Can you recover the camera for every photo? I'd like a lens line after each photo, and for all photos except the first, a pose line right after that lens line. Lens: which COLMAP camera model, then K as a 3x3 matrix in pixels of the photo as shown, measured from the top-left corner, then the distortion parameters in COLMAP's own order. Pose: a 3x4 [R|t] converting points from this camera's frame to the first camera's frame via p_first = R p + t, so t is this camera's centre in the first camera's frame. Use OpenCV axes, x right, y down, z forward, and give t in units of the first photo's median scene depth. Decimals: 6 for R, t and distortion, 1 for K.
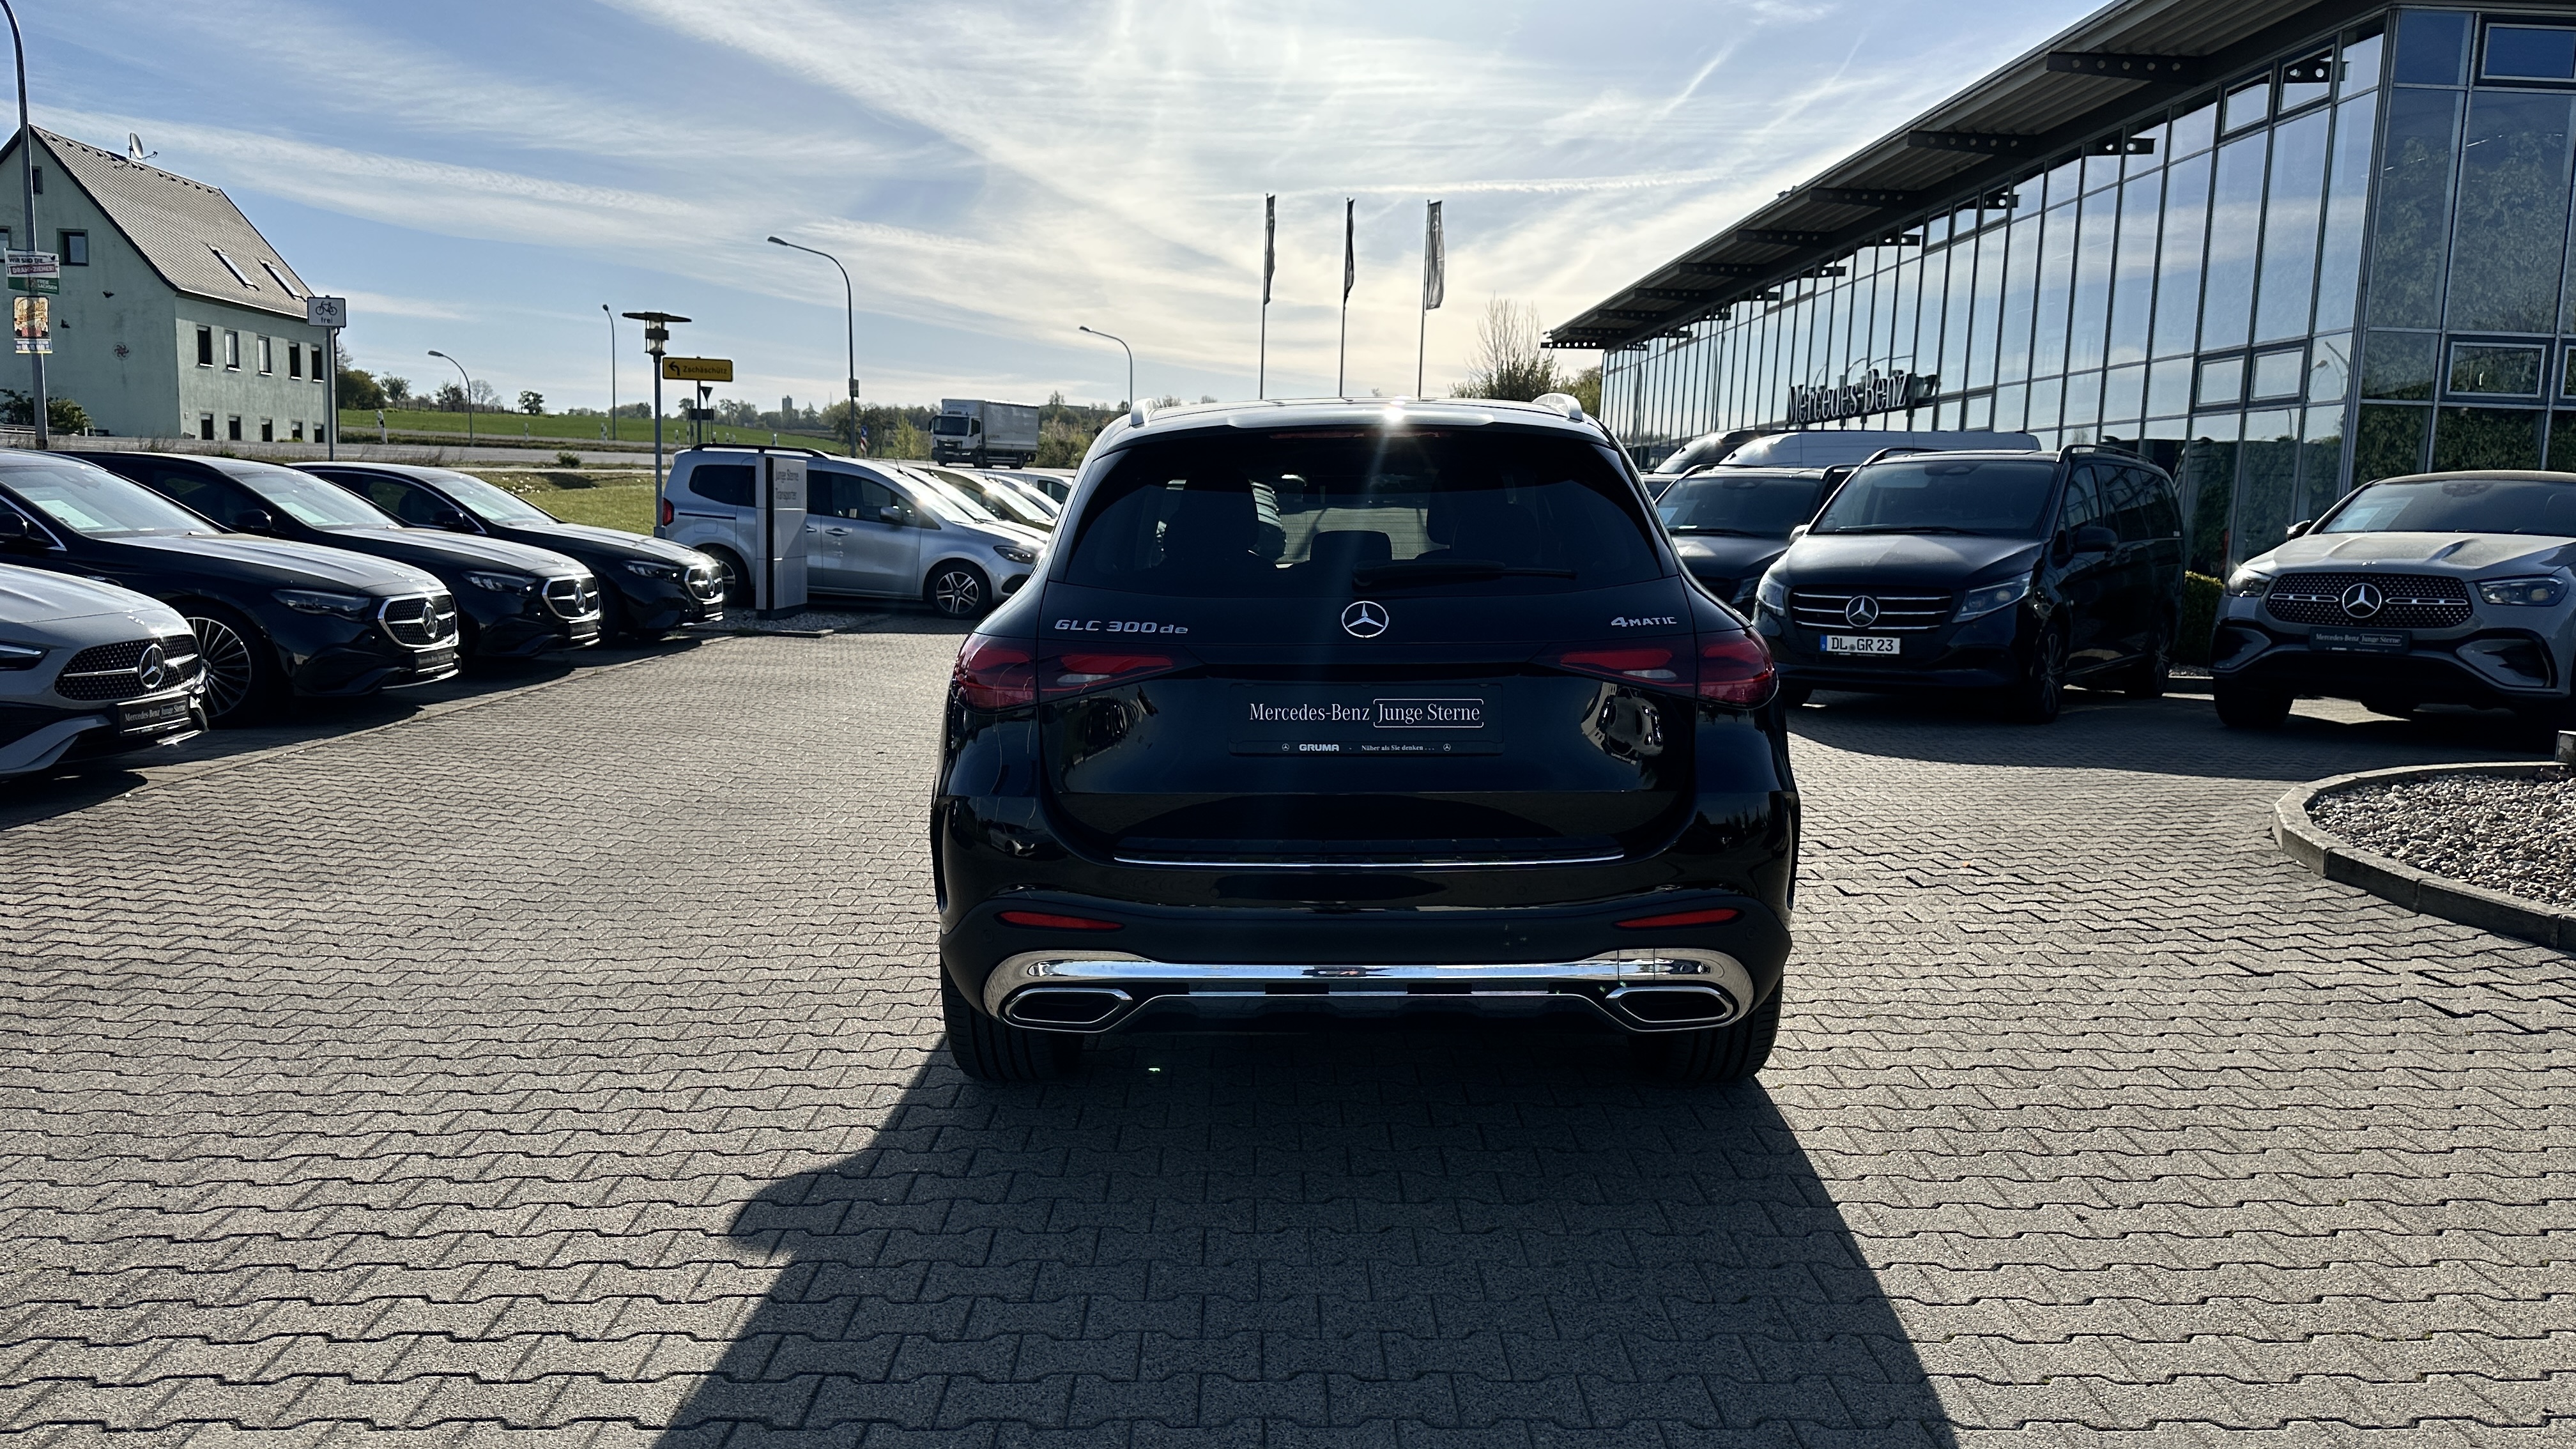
lens RADIAL K [[1812.6, 0, 1262.6], [0, 1812.6, 726.4], [0, 0, 1]] dist [-0.018239, -0.002853]
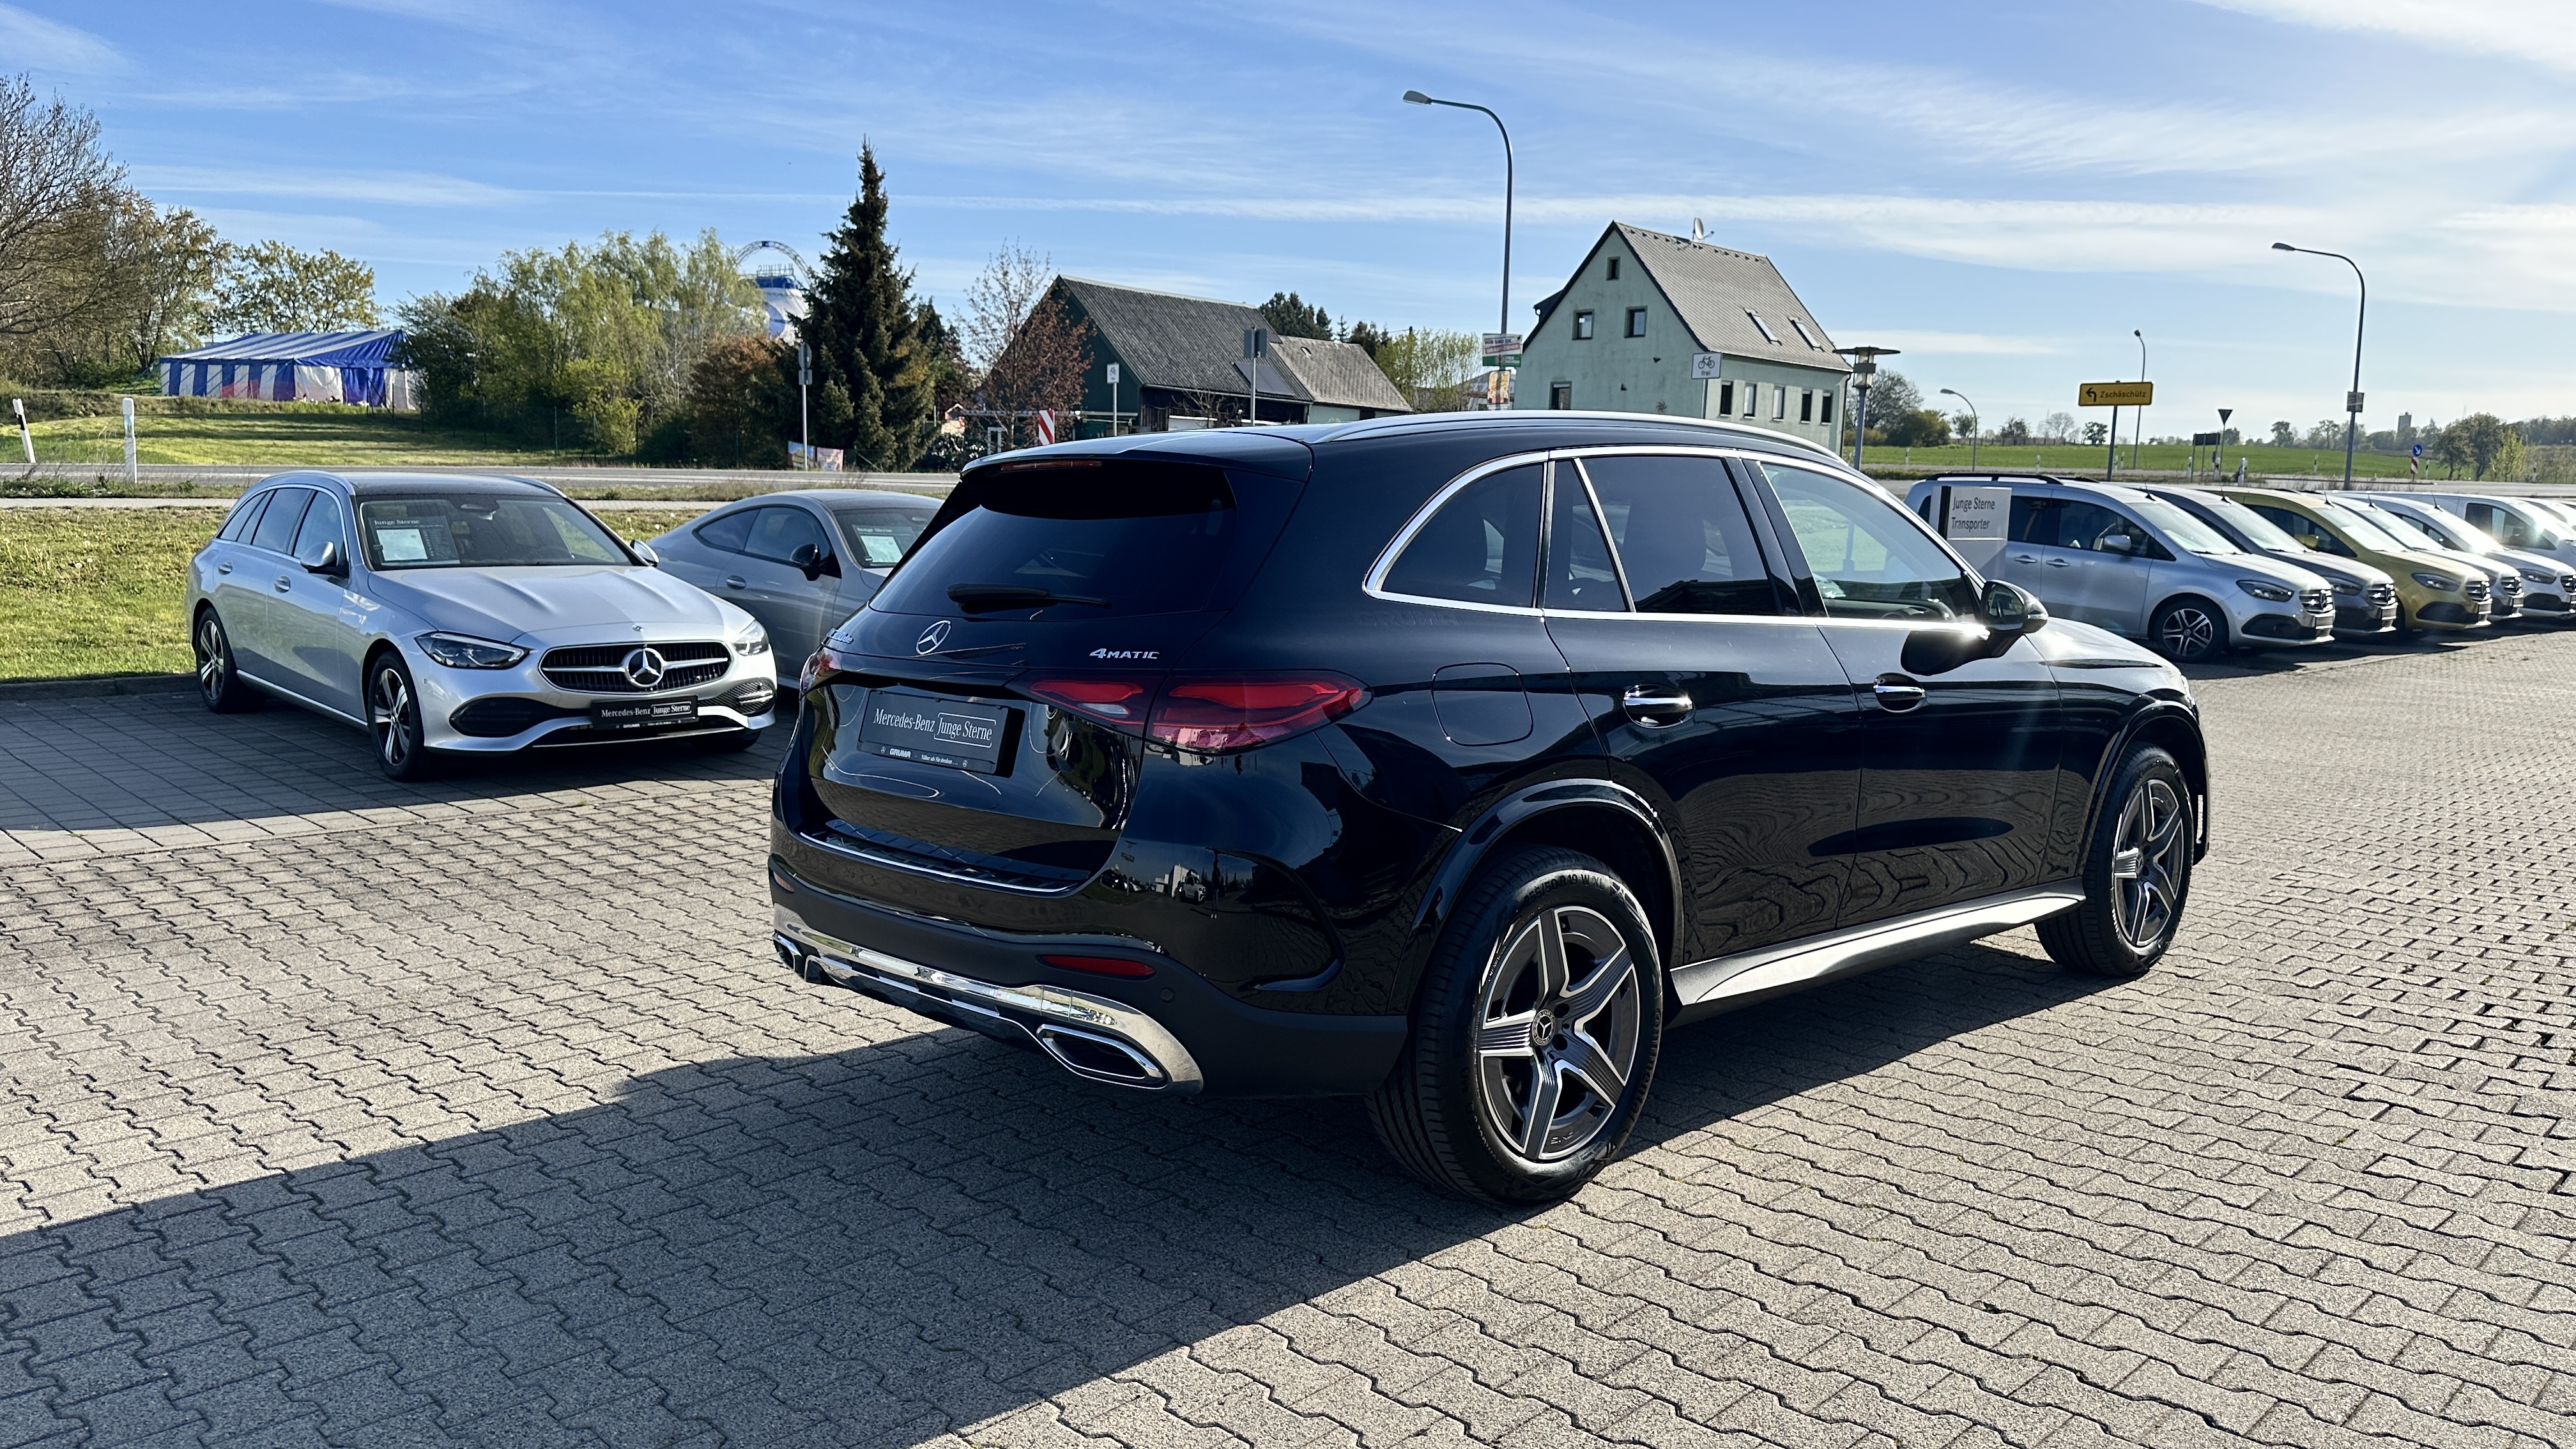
lens RADIAL K [[1785.5, 0, 1316.6], [0, 1785.5, 735.7], [0, 0, 1]] dist [0.062581, -0.097220]
pose [[0.686239, 0.076388, -0.723354, 0.074543], [-0.084702, 0.996097, 0.024834, -0.003555], [0.722427, 0.044228, 0.690031, 0.031941]]
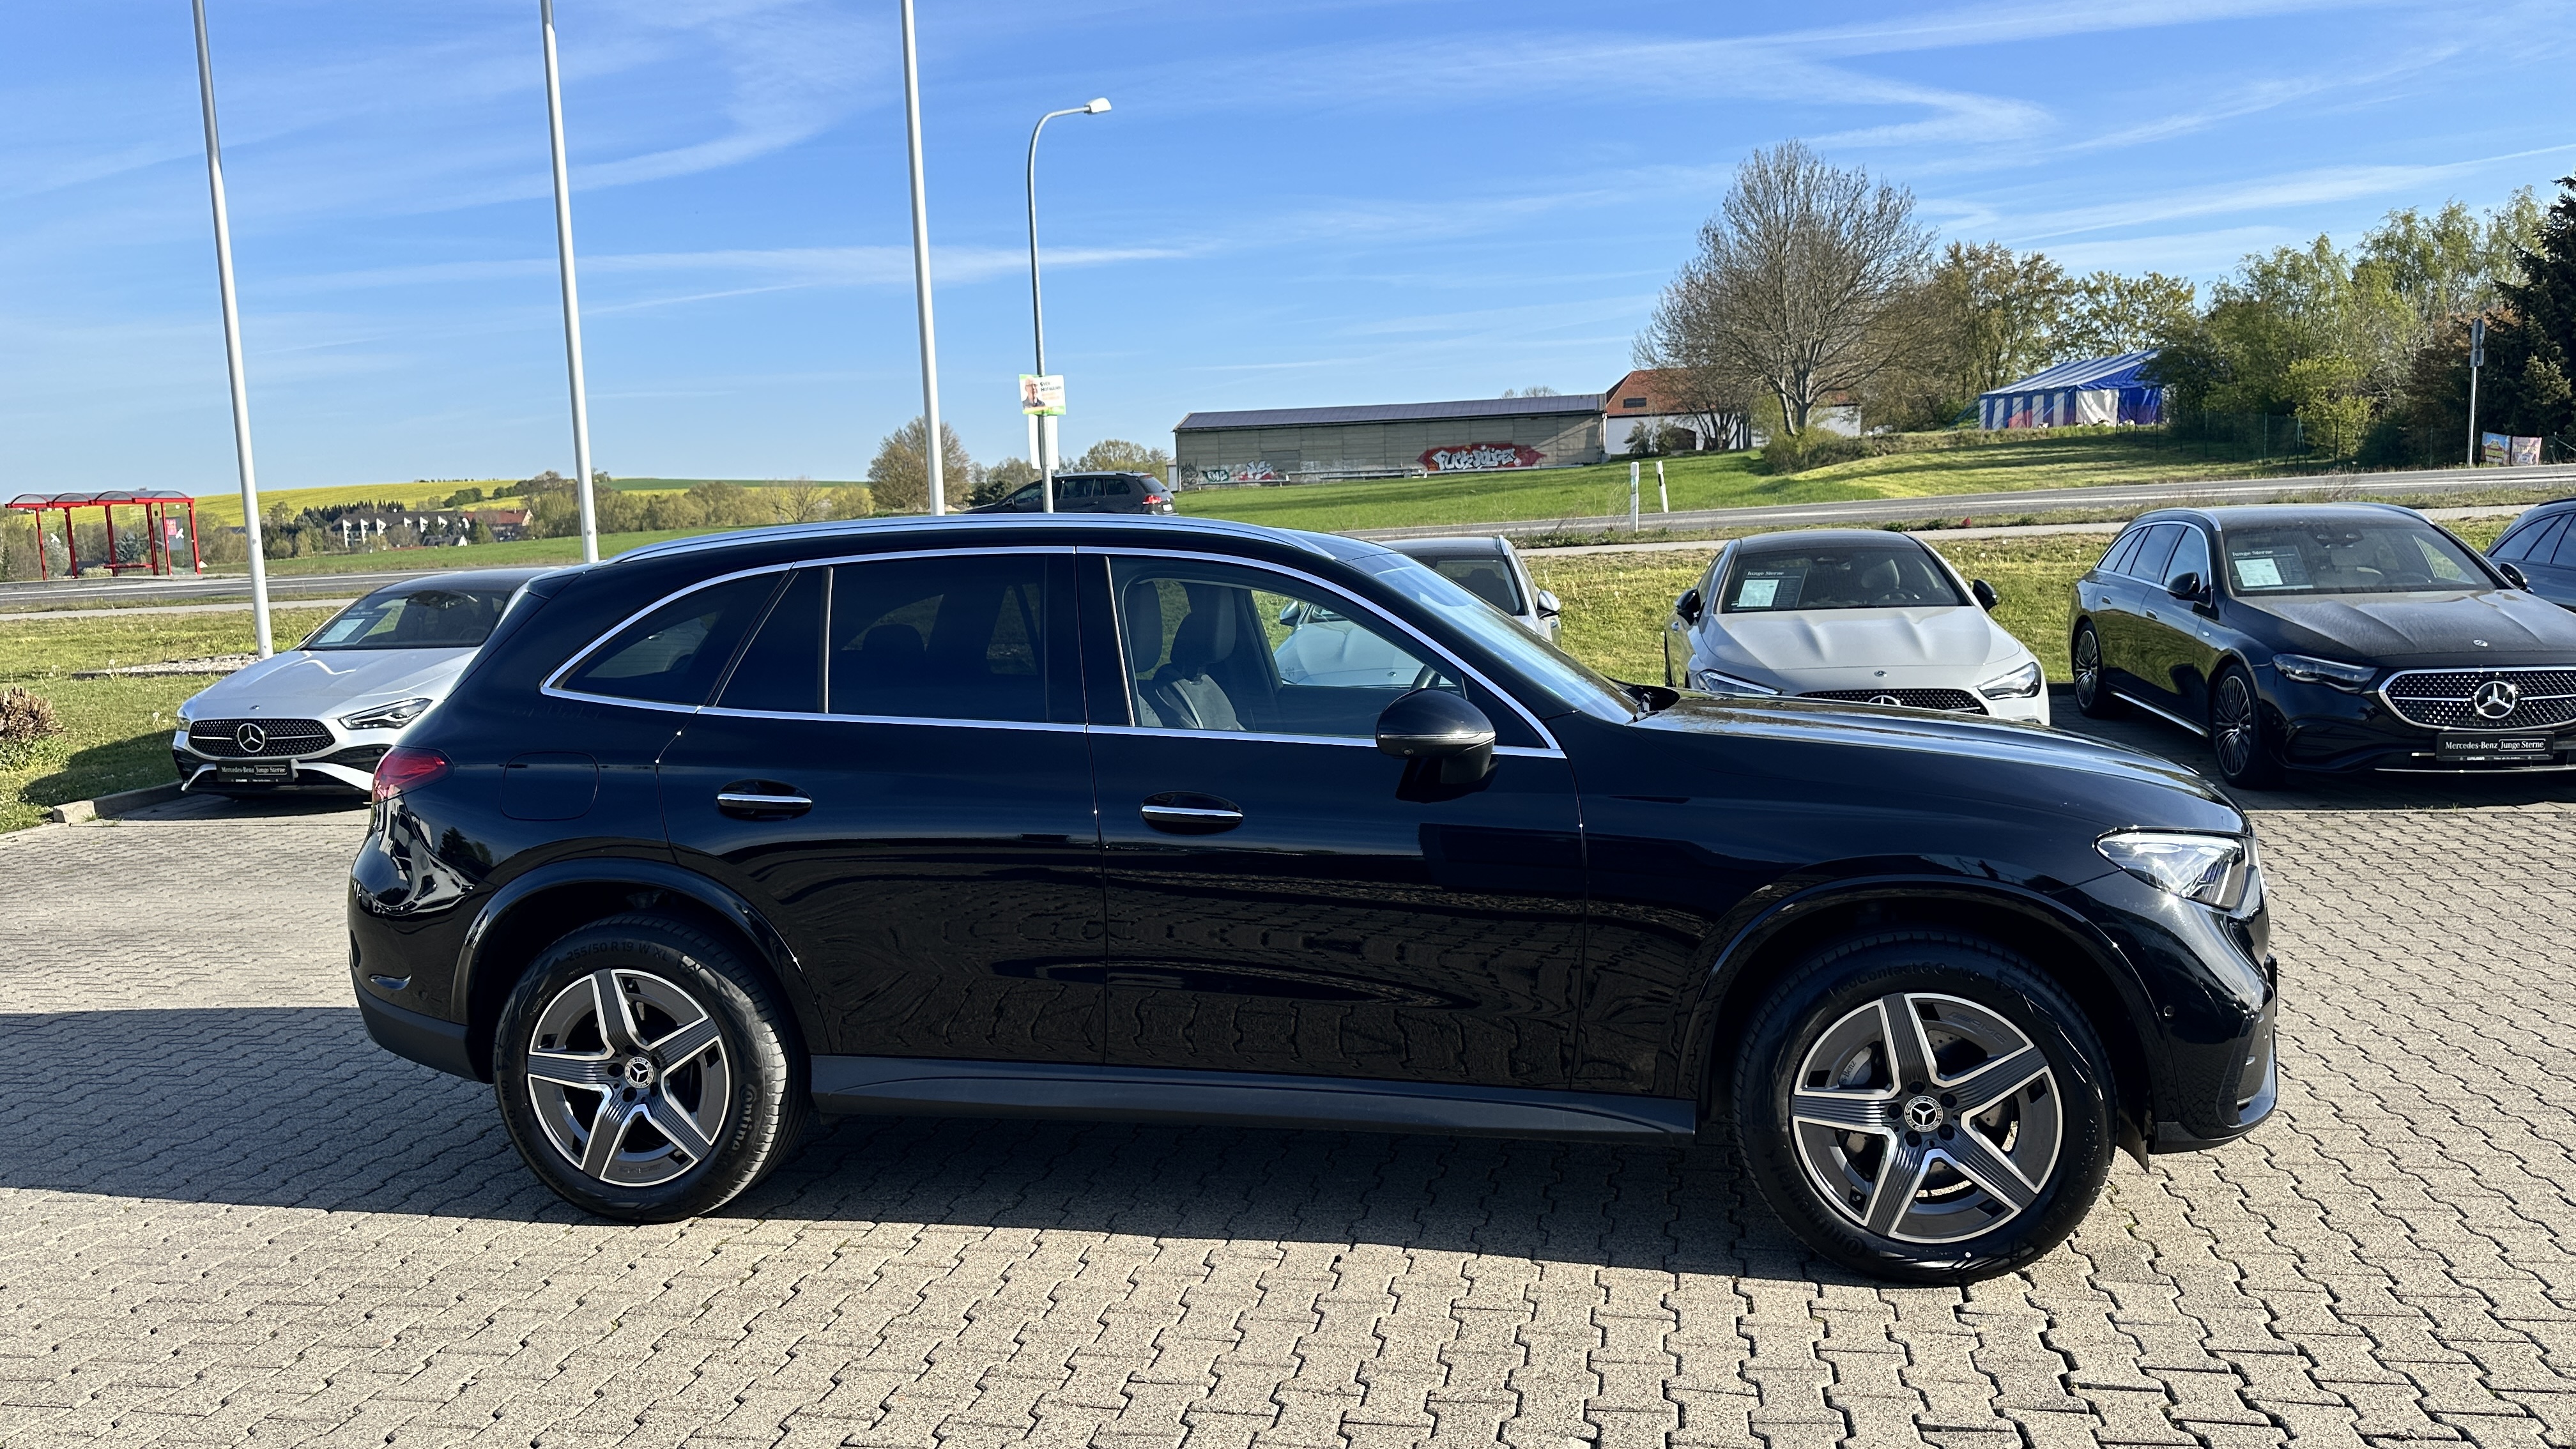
lens RADIAL K [[1812.6, 0, 1262.6], [0, 1812.6, 726.4], [0, 0, 1]] dist [-0.018239, -0.002853]
pose [[-0.214261, 0.083667, -0.973187, 0.108125], [-0.087319, 0.990695, 0.104396, -0.020524], [0.972866, 0.107345, -0.204961, 0.150019]]
